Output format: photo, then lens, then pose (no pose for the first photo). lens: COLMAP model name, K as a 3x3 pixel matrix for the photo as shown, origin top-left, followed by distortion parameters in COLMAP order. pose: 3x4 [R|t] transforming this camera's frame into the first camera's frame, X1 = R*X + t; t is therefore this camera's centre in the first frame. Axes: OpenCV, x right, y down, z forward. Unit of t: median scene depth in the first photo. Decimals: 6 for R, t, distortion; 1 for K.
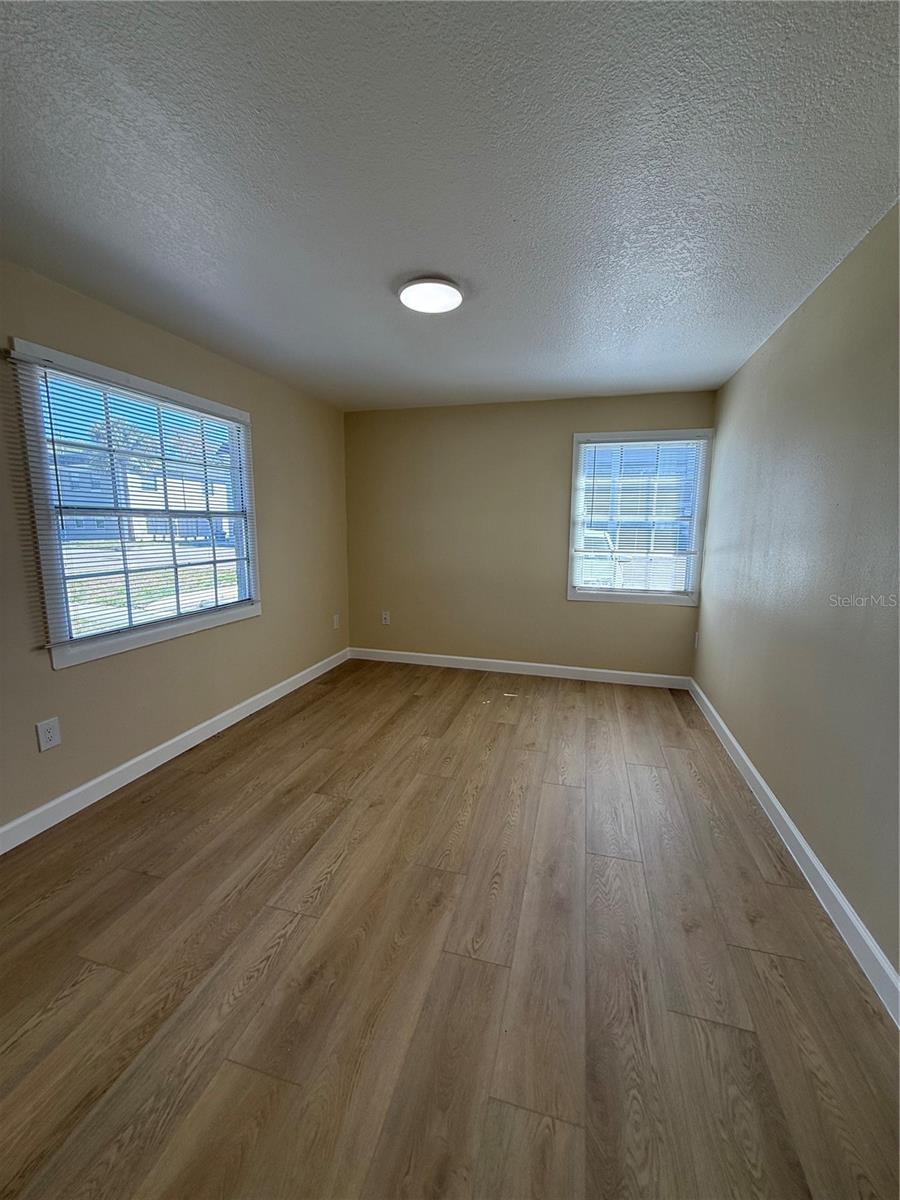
lens RADIAL K [[478.6, 0, 450.3], [0, 478.6, 596.3], [0, 0, 1]] dist [-0.001748, -0.000061]
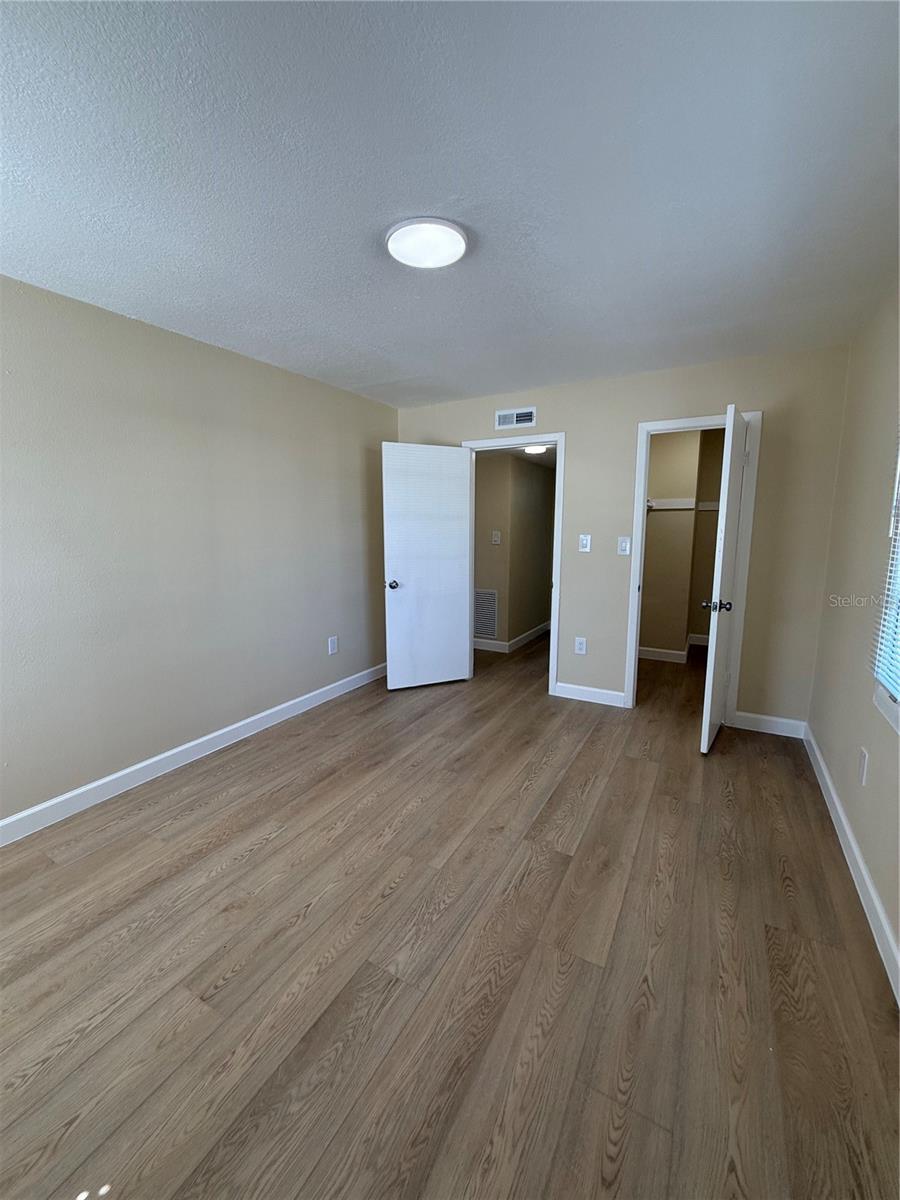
lens RADIAL K [[478.6, 0, 450.3], [0, 478.6, 596.3], [0, 0, 1]] dist [-0.001748, -0.000061]
pose [[-0.970569, -0.041299, 0.237256, -0.287242], [0.031053, 0.955499, 0.293355, -0.290402], [-0.238813, 0.292089, -0.926095, 1.869273]]
